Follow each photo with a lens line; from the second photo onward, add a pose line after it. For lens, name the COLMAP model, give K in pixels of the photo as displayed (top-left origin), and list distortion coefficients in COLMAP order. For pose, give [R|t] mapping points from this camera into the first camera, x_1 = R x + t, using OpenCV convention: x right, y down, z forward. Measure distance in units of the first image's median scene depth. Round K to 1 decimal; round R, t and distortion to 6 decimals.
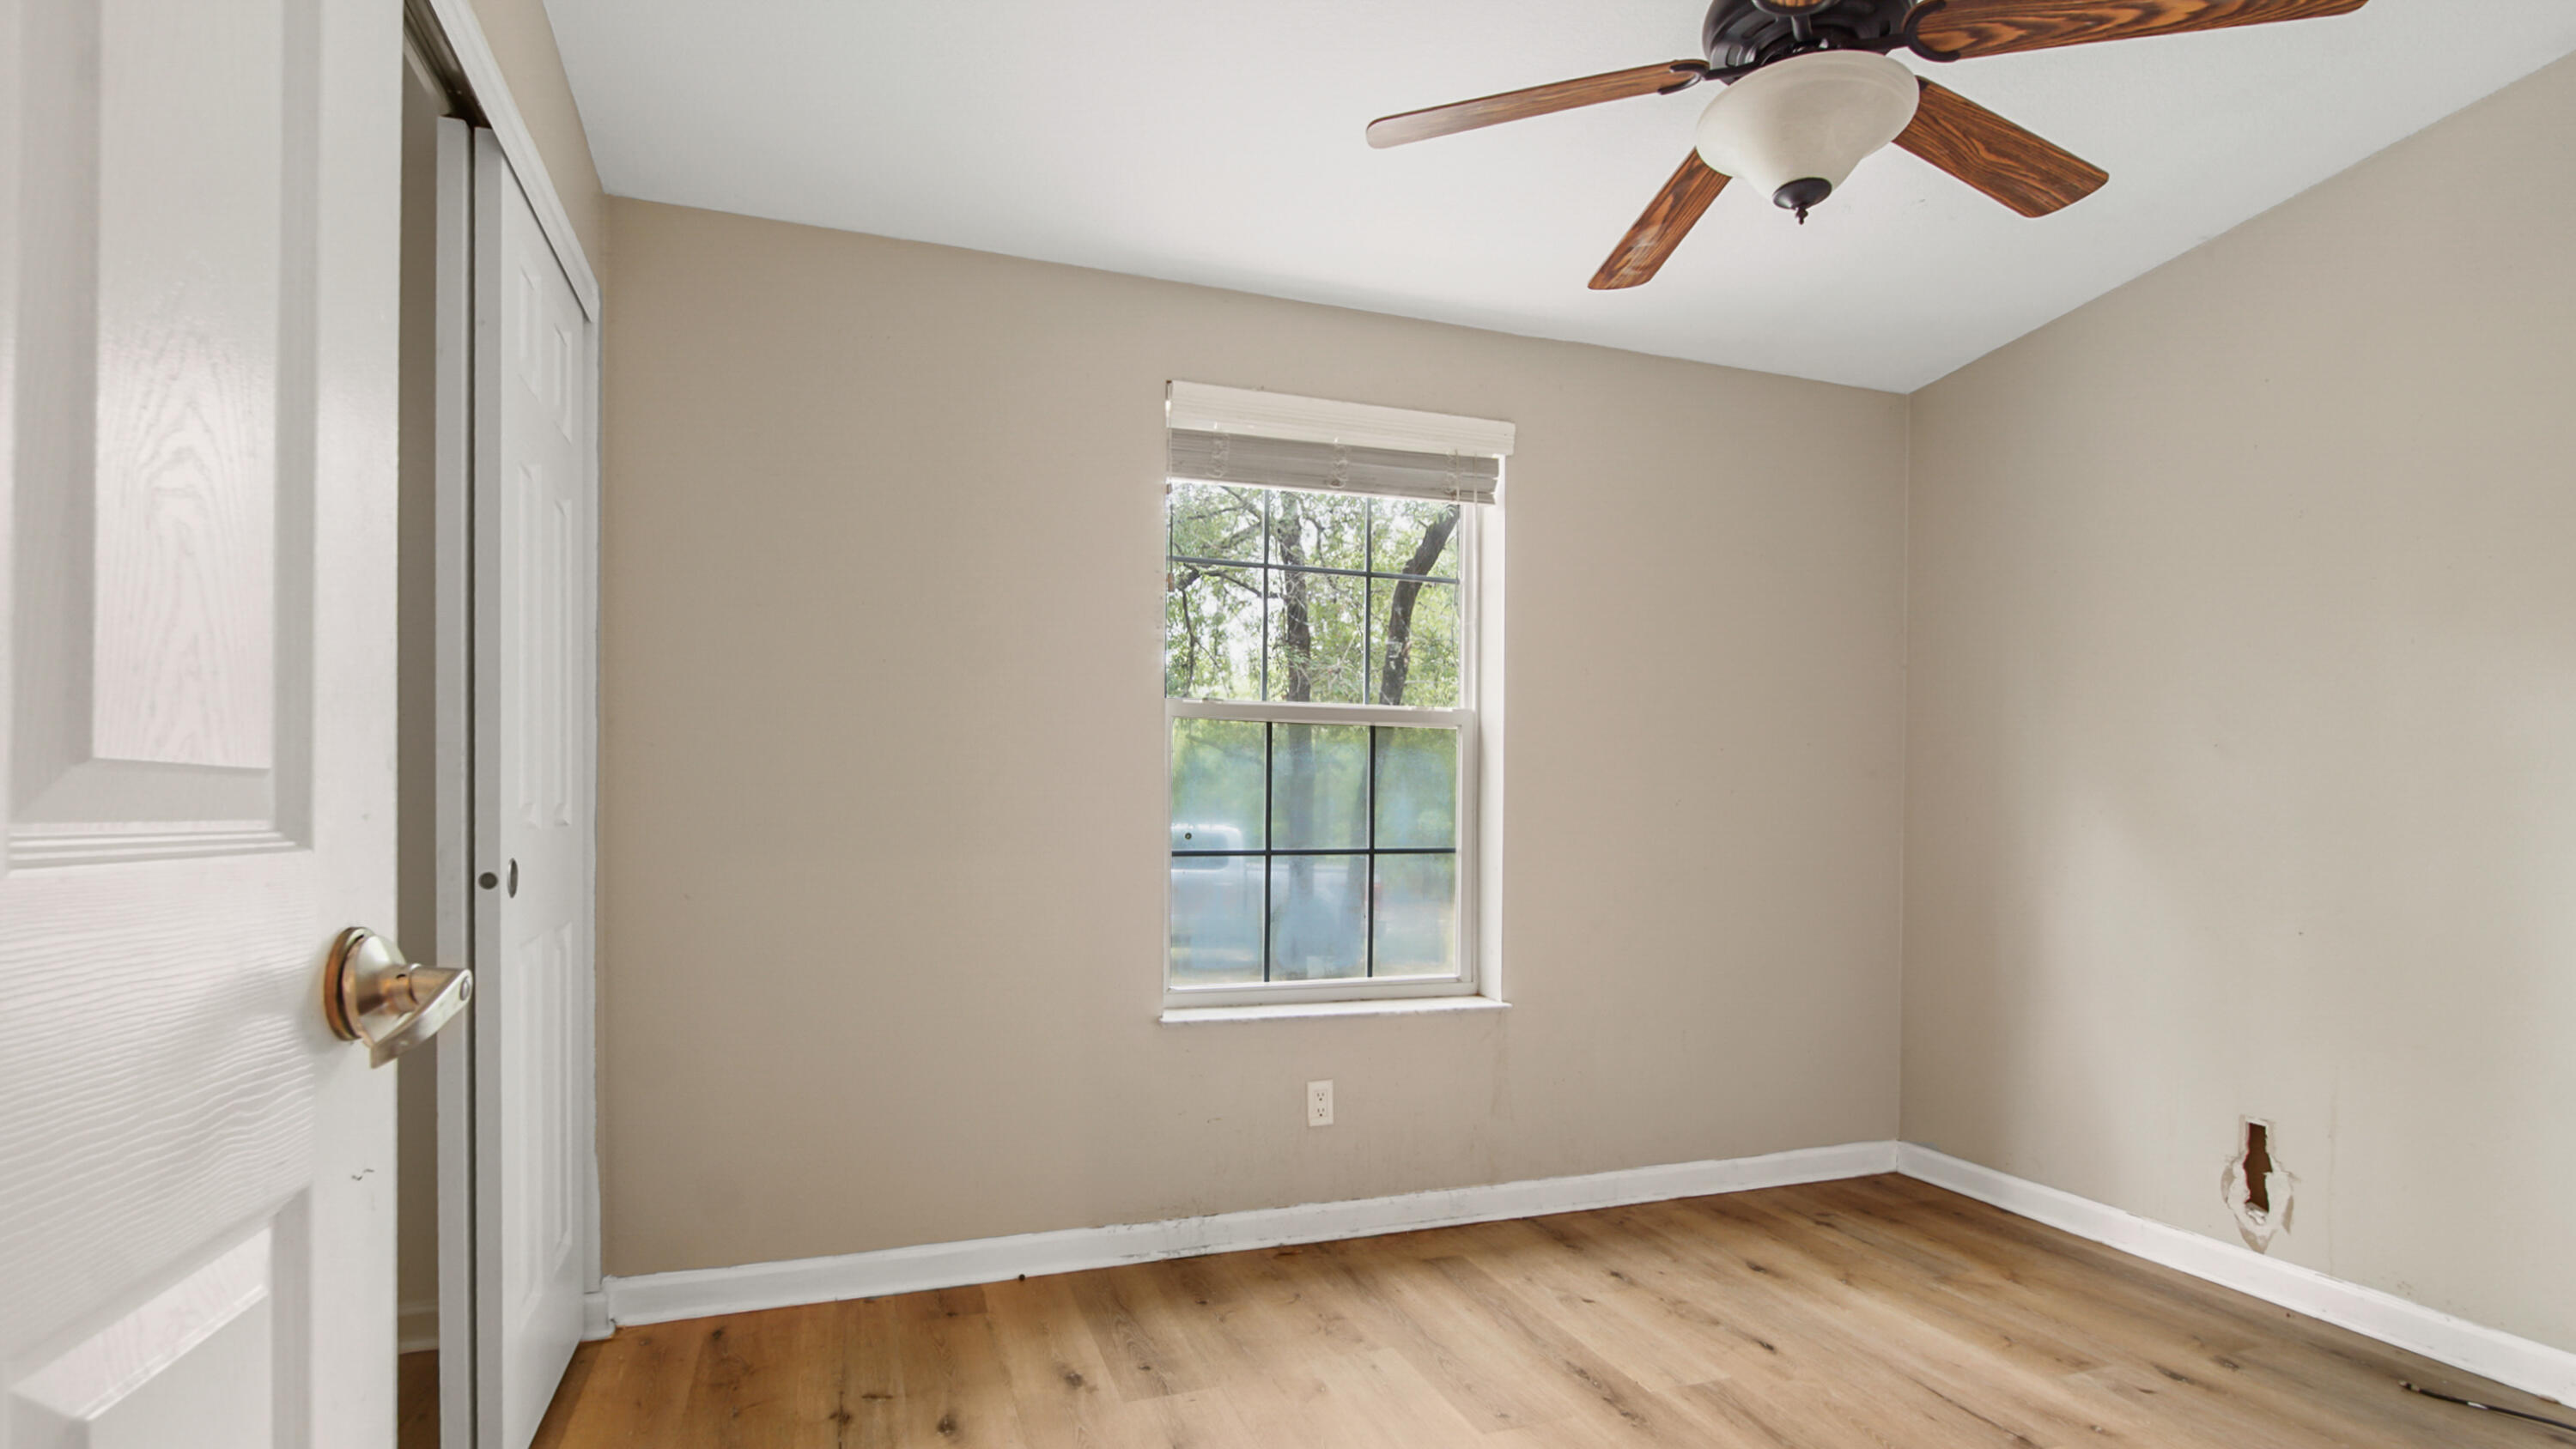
lens RADIAL K [[1313.6, 0, 1286.4], [0, 1313.6, 703.6], [0, 0, 1]] dist [-0.002456, -0.000834]
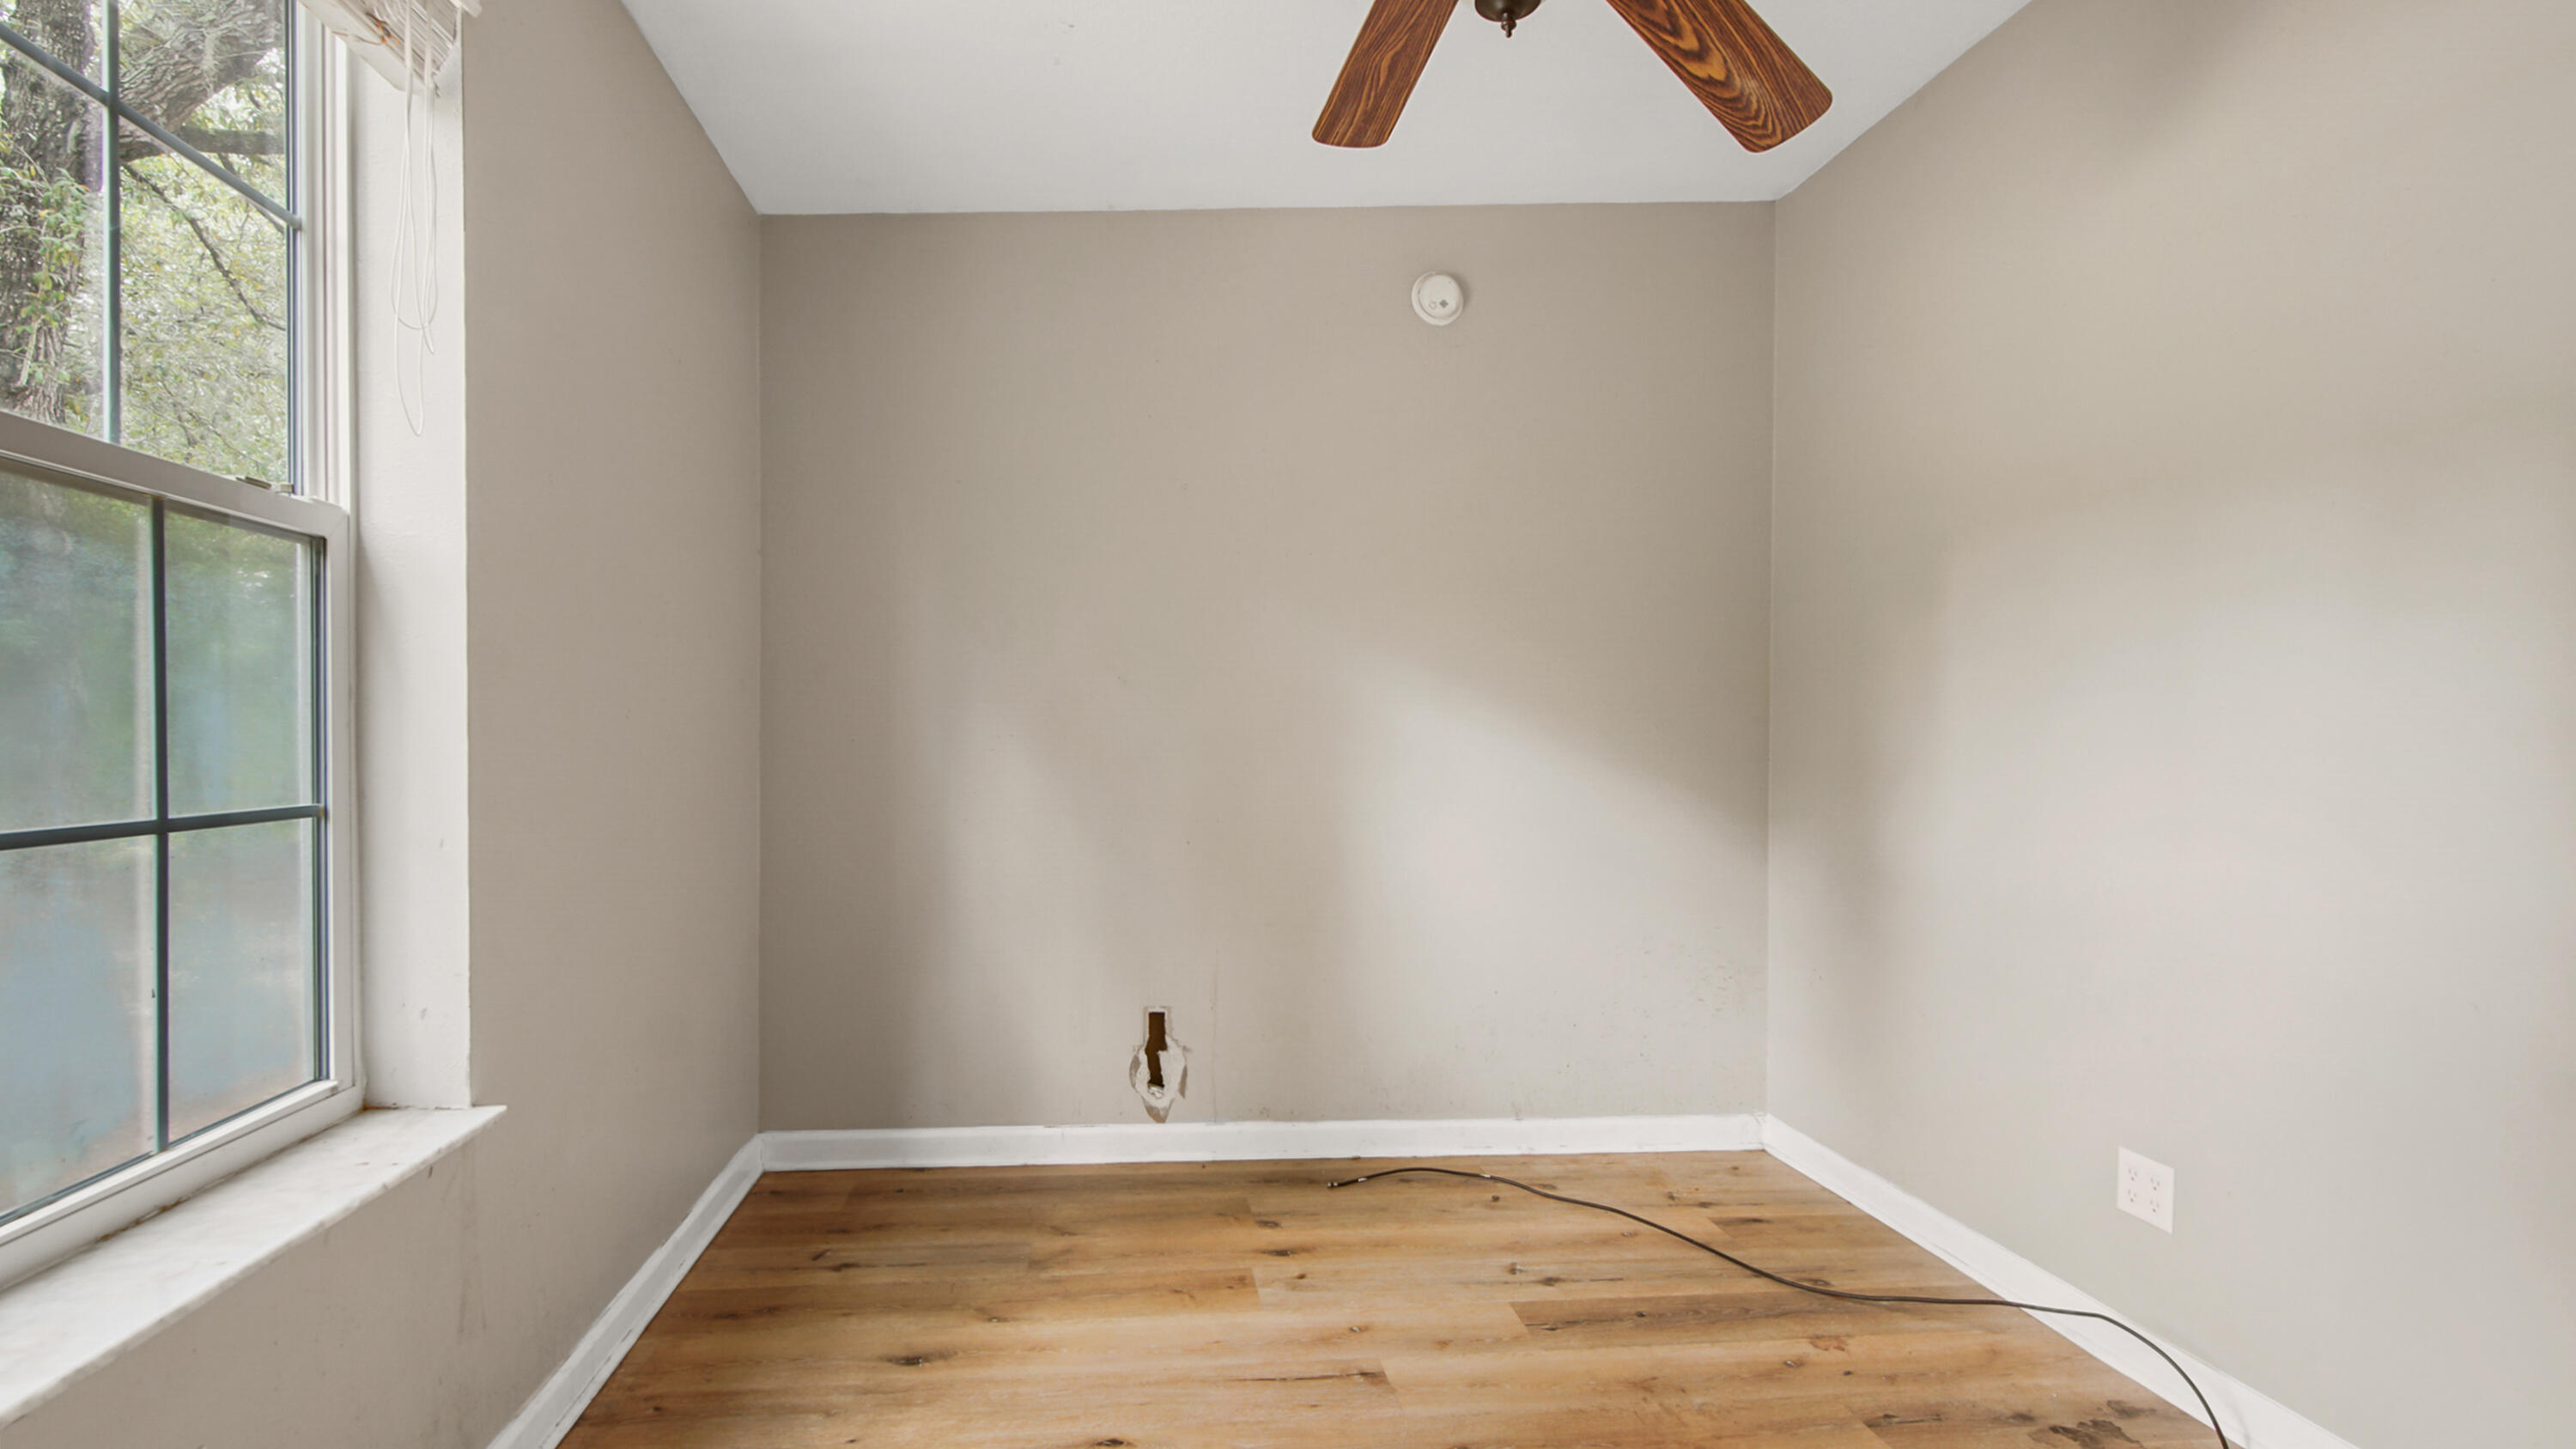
lens RADIAL K [[1209.7, 0, 1288.0], [0, 1209.7, 724.5], [0, 0, 1]] dist [0.000059, -0.000362]
pose [[0.168338, 0.011457, 0.985663, -0.274365], [-0.105275, 0.994422, 0.006421, 0.053254], [-0.980092, -0.104847, 0.168605, 0.725097]]
